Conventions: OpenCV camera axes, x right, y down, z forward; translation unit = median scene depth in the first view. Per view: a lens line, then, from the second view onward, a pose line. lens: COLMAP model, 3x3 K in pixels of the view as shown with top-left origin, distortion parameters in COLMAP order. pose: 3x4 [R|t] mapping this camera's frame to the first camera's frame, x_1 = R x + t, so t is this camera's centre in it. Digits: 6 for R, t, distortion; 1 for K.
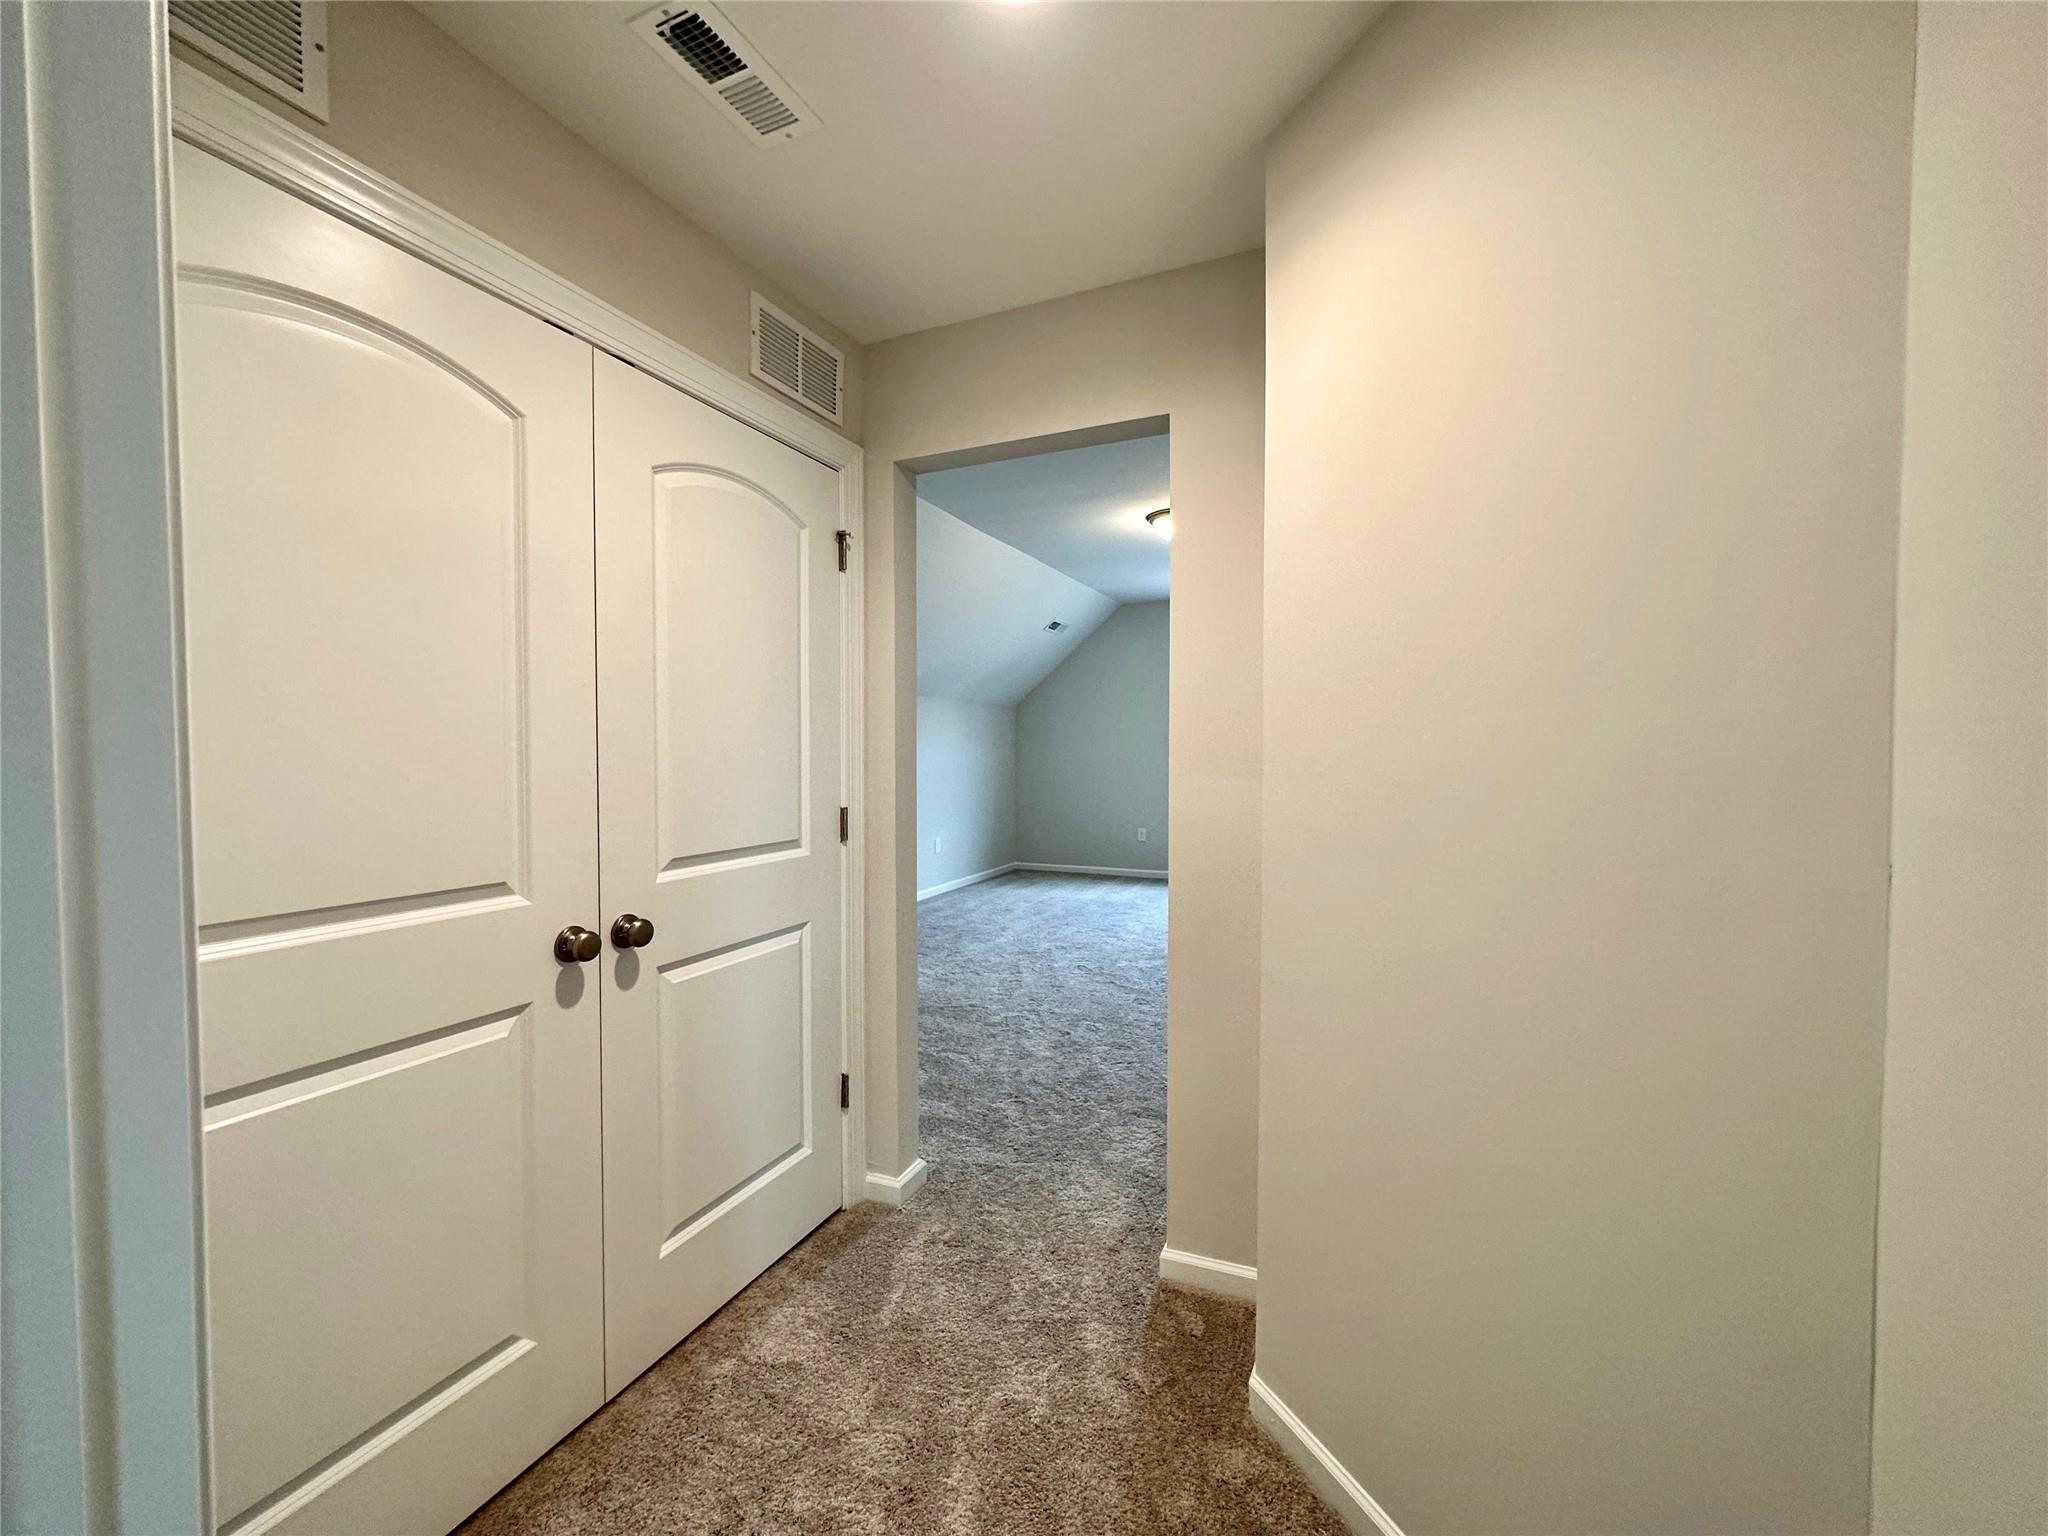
lens RADIAL K [[832.4, 0, 1024.0], [0, 832.4, 768.0], [0, 0, 1]] dist [0.000039, 0.000115]
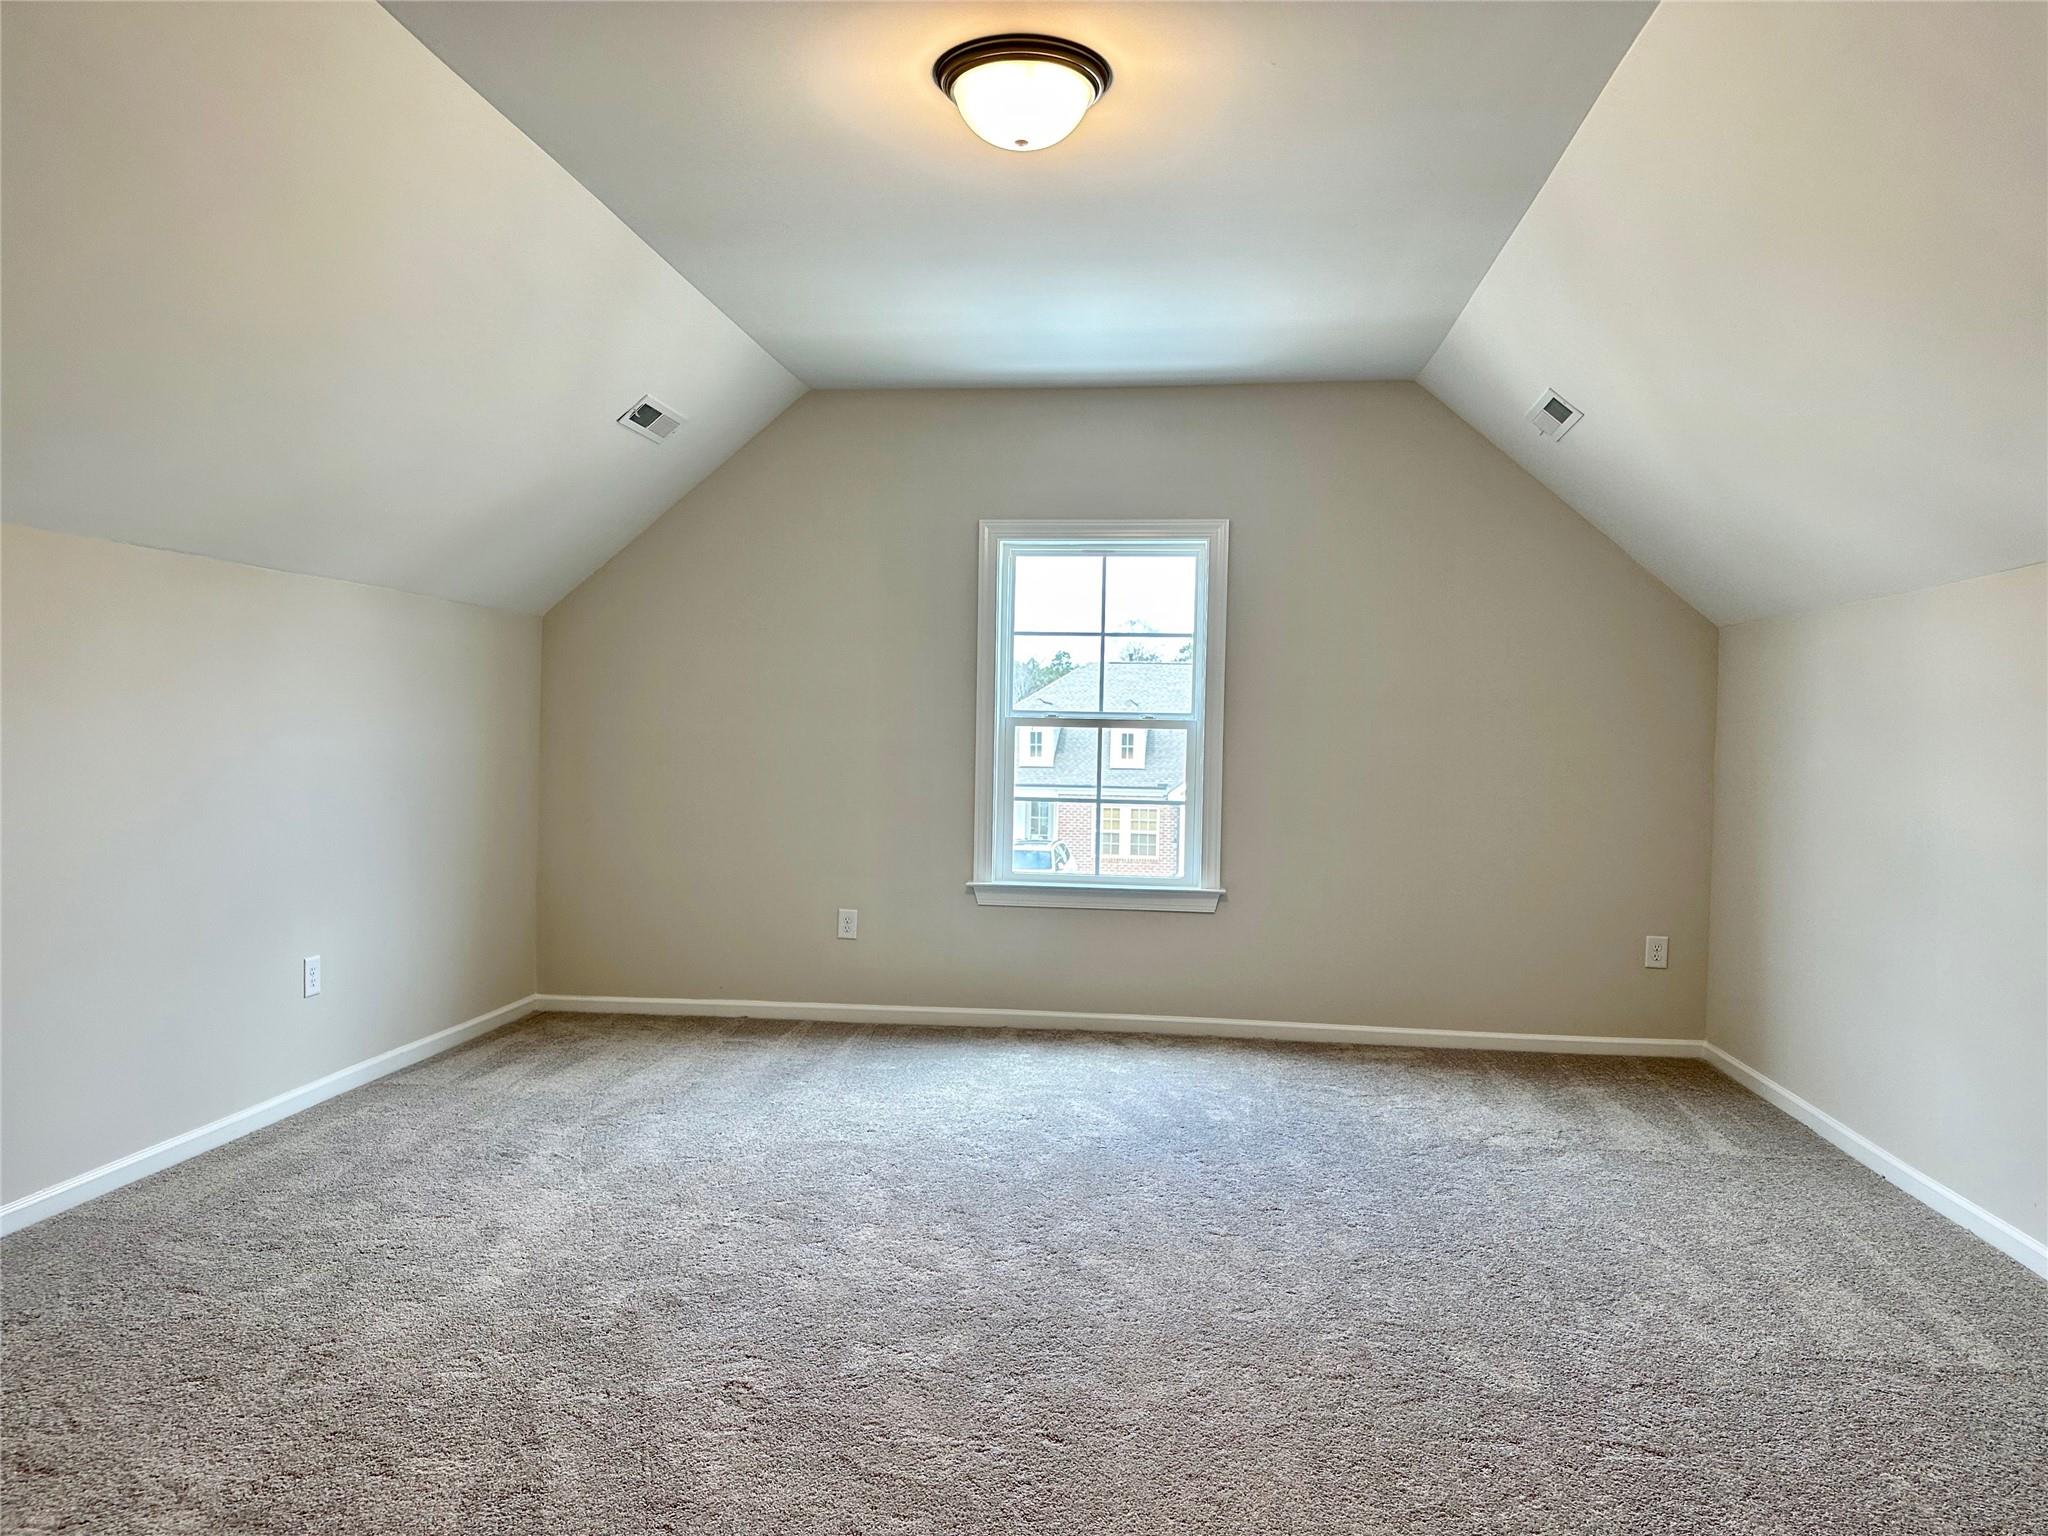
lens RADIAL K [[1421.1, 0, 1024.8], [0, 1421.1, 778.5], [0, 0, 1]] dist [0.114758, -0.191421]
pose [[0.951929, 0.015602, 0.305921, 0.000015], [-0.018474, 0.999808, 0.006494, -0.004482], [-0.305761, -0.011833, 0.952035, 0.402780]]
